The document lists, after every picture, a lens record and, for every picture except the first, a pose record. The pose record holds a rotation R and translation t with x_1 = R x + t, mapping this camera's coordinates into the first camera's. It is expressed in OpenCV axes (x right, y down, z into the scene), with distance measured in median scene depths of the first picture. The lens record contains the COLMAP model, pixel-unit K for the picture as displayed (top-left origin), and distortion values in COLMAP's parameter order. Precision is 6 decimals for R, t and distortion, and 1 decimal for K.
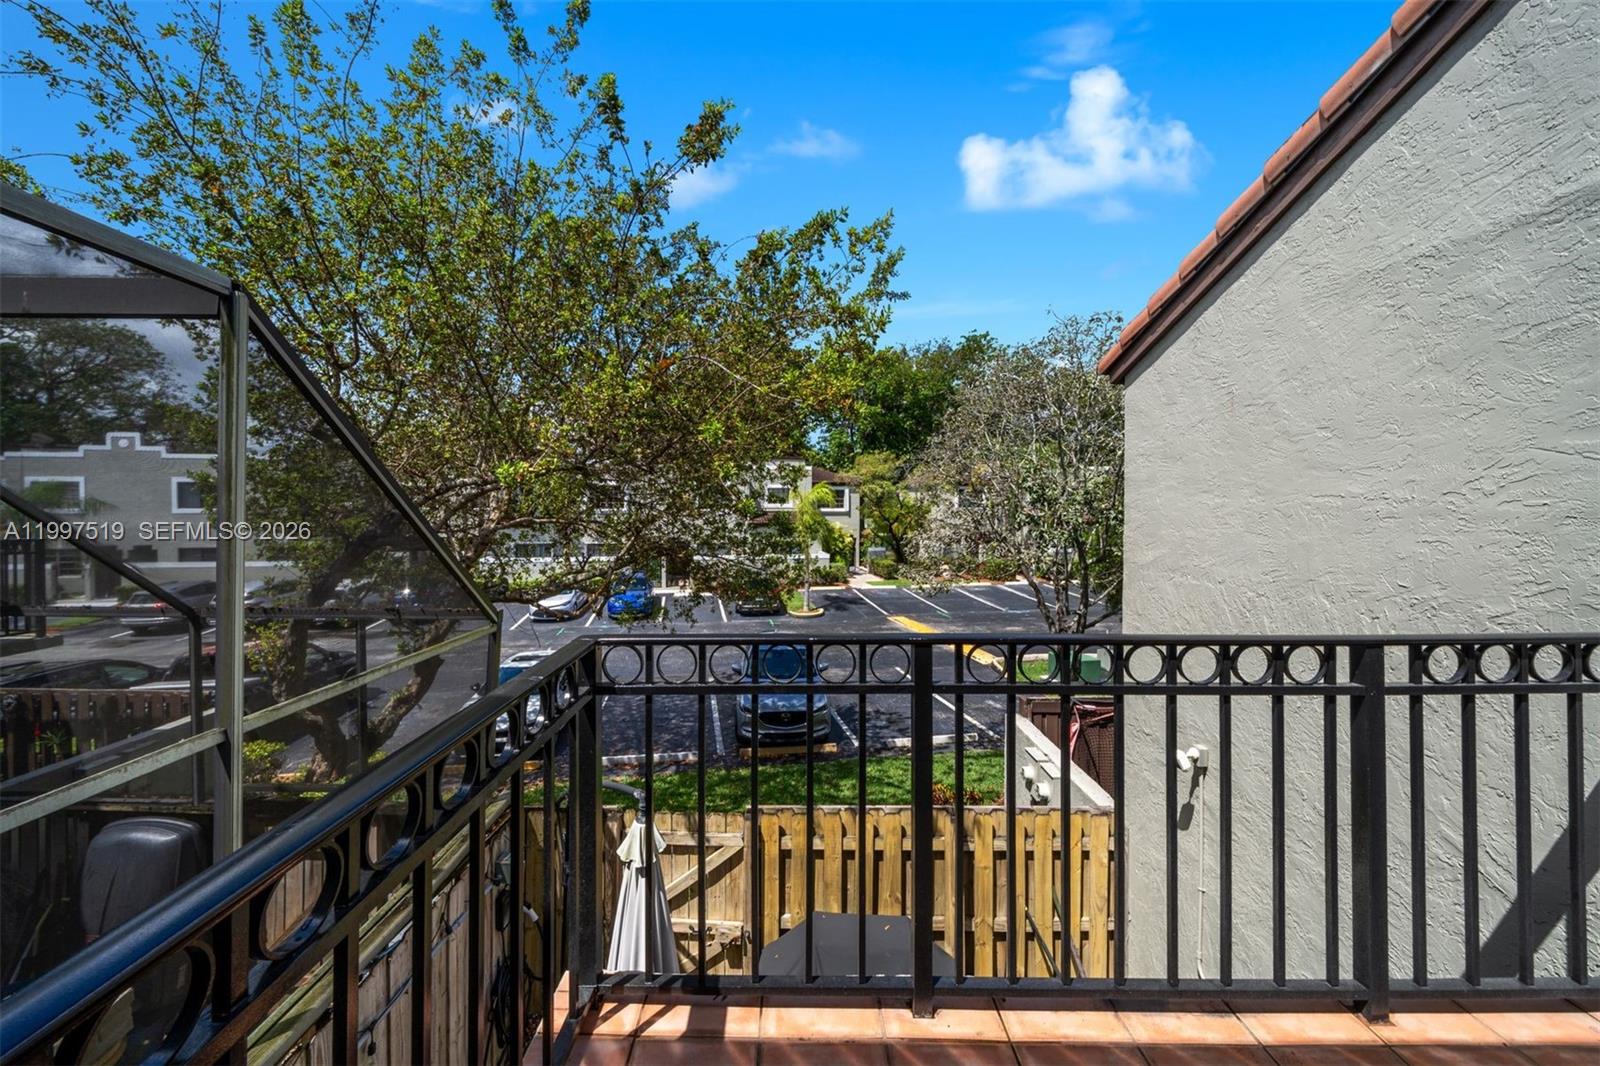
lens RADIAL K [[564.5, 0, 790.0], [0, 564.5, 511.2], [0, 0, 1]] dist [-0.001086, -0.000167]
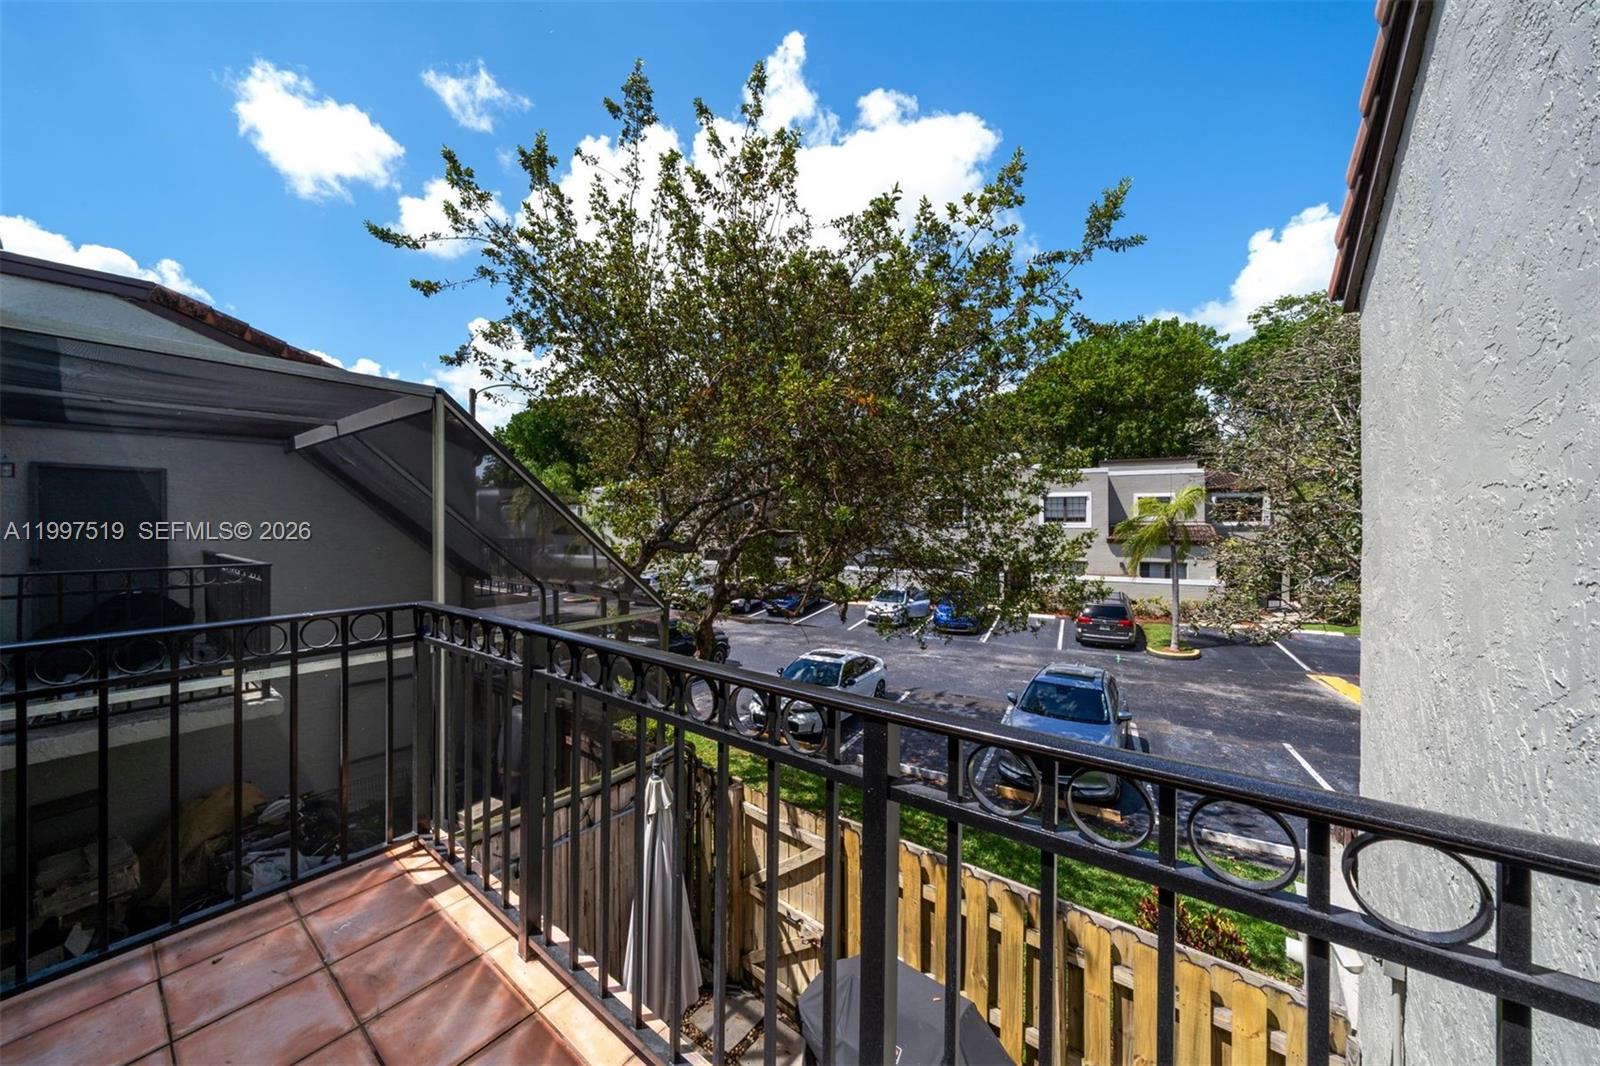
lens RADIAL K [[576.8, 0, 800.5], [0, 576.8, 524.9], [0, 0, 1]] dist [-0.000439, -0.000072]
pose [[0.783724, 0.000834, -0.621108, 0.487516], [-0.001529, 0.999999, -0.000587, 0.008368], [0.621107, 0.001410, 0.783725, 0.152880]]
